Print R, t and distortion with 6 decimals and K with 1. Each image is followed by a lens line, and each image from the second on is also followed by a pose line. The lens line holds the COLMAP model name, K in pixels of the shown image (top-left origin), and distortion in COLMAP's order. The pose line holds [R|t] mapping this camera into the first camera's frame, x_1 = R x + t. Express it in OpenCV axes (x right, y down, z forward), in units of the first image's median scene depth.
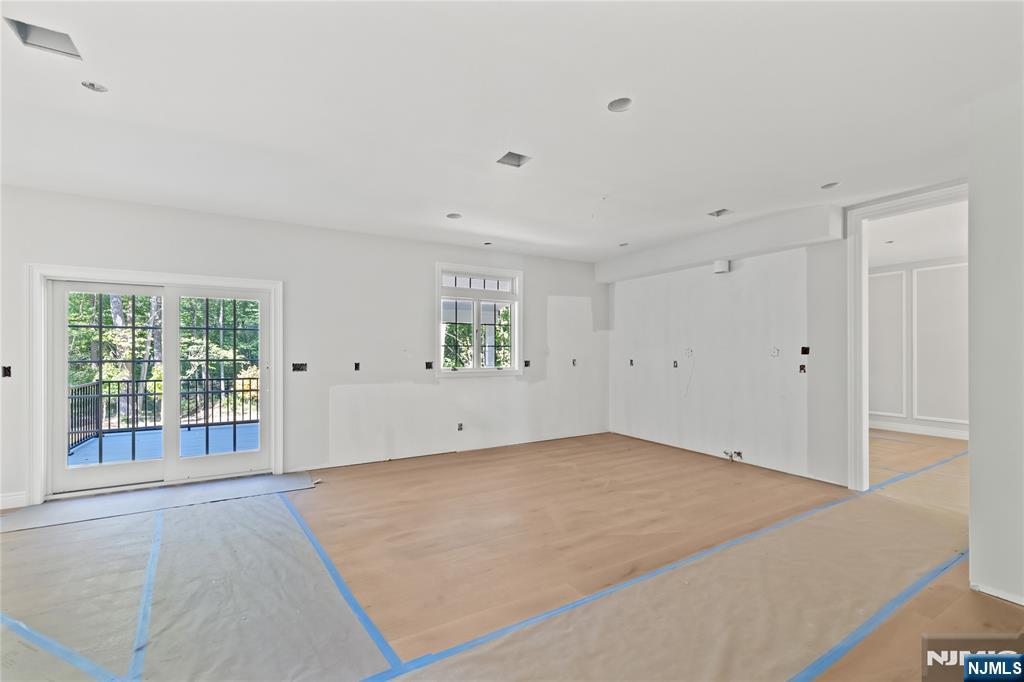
lens RADIAL K [[439.9, 0, 513.1], [0, 439.9, 341.4], [0, 0, 1]] dist [0.001716, 0.000061]
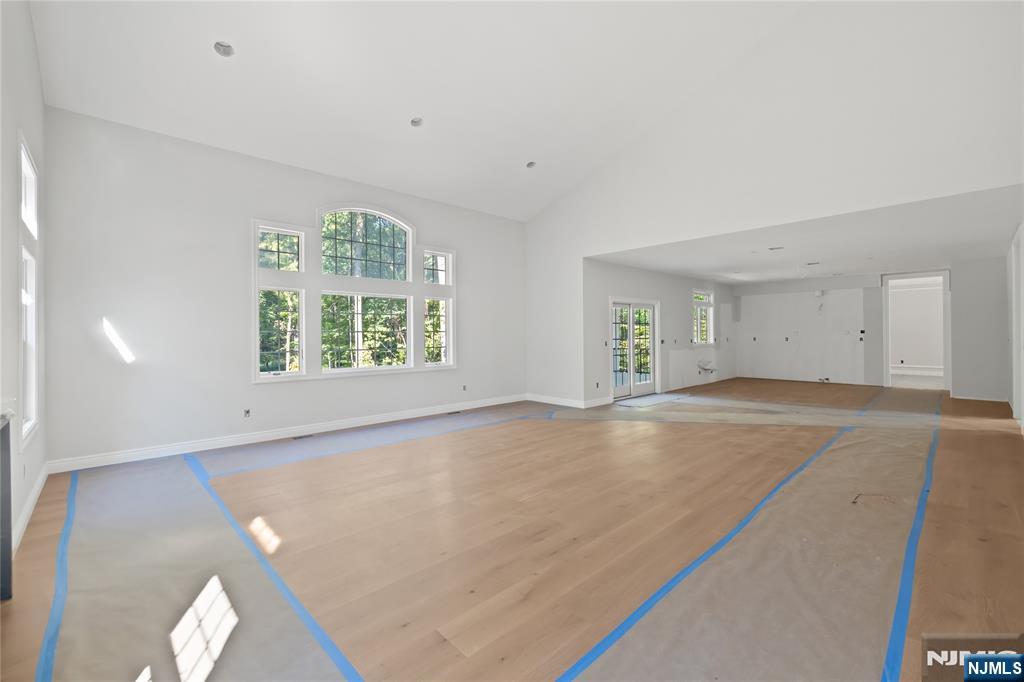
lens RADIAL K [[439.9, 0, 513.4], [0, 439.9, 330.5], [0, 0, 1]] dist [0.001716, 0.000061]
pose [[0.975293, -0.007893, 0.220774, -1.501805], [0.005535, 0.999921, 0.011296, -0.020416], [-0.220845, -0.009795, 0.975260, -0.796634]]
